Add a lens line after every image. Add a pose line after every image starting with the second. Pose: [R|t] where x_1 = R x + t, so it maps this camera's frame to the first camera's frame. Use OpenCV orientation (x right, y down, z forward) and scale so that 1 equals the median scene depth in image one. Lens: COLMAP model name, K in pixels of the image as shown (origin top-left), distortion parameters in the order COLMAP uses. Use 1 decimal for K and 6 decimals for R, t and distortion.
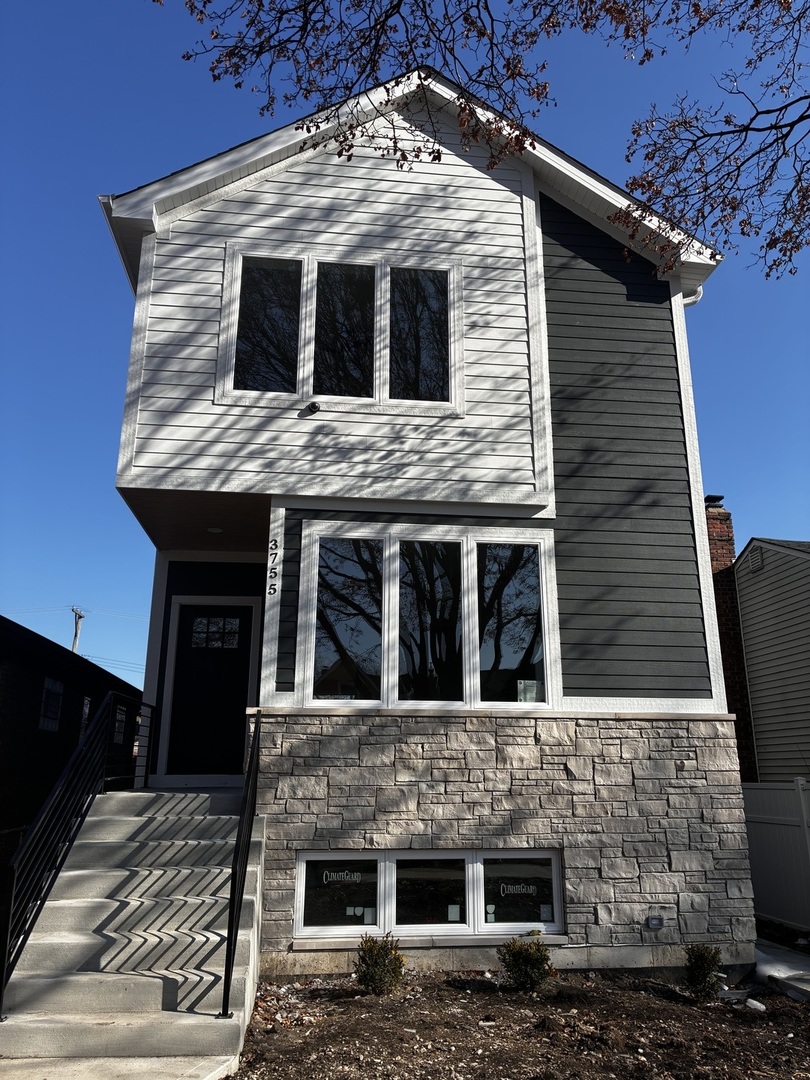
lens RADIAL K [[814.7, 0, 411.2], [0, 814.7, 540.8], [0, 0, 1]] dist [0.044188, -0.028255]
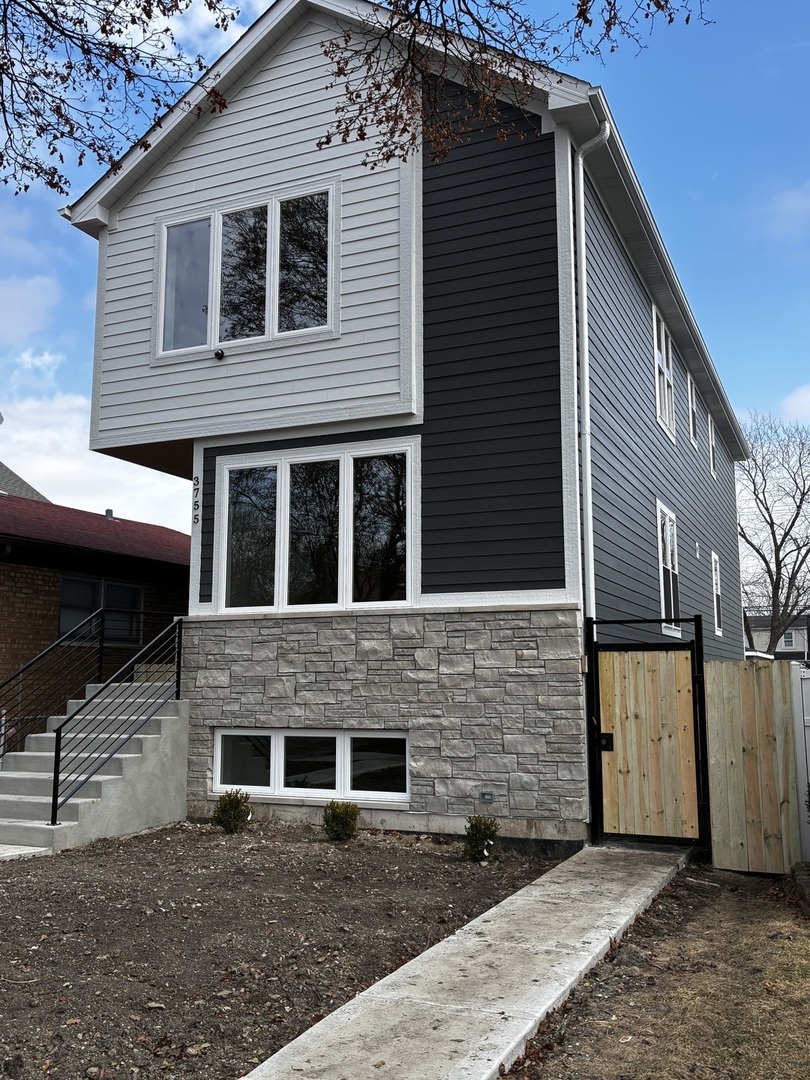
lens RADIAL K [[981.6, 0, 409.8], [0, 981.6, 534.9], [0, 0, 1]] dist [0.040610, 0.000000]
pose [[0.863872, -0.078018, -0.497633, 0.823753], [0.144062, 0.984933, 0.095669, -0.010253], [0.482671, -0.154335, 0.862096, -0.096830]]
